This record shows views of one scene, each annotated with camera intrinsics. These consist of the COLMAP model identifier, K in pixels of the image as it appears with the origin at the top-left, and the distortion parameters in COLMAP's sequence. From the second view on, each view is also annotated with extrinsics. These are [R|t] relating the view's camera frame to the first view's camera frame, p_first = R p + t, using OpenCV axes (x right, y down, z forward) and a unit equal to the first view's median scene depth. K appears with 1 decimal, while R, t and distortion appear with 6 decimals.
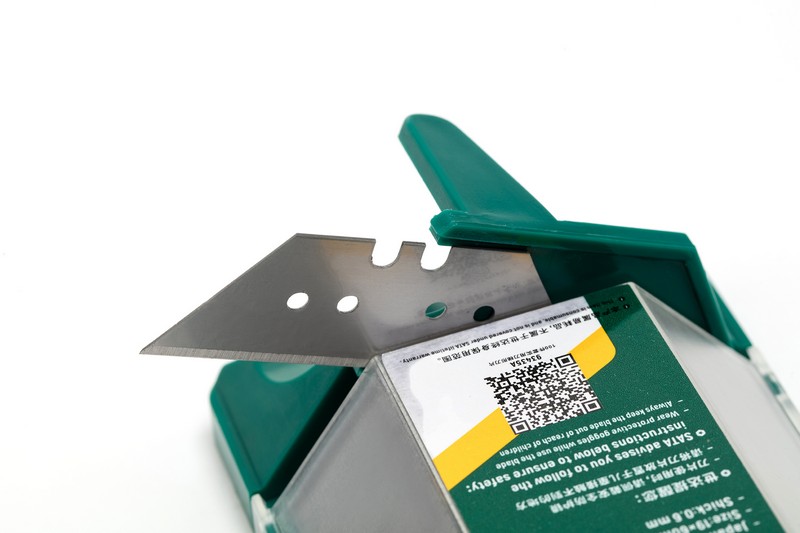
lens RADIAL K [[3156.7, 0, 400.0], [0, 3156.7, 266.5], [0, 0, 1]] dist [-0.074101, -0.476148]
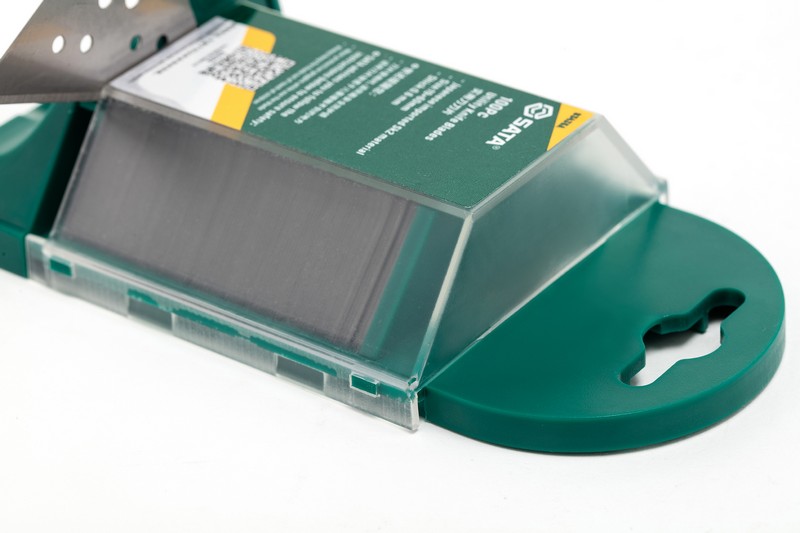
lens RADIAL K [[3156.7, 0, 400.0], [0, 3156.7, 266.5], [0, 0, 1]] dist [-0.074101, -0.476148]
pose [[0.815856, -0.248690, 0.522047, -0.621839], [0.327956, 0.942555, -0.063522, 0.227167], [-0.476261, 0.223033, 0.850548, -0.130284]]
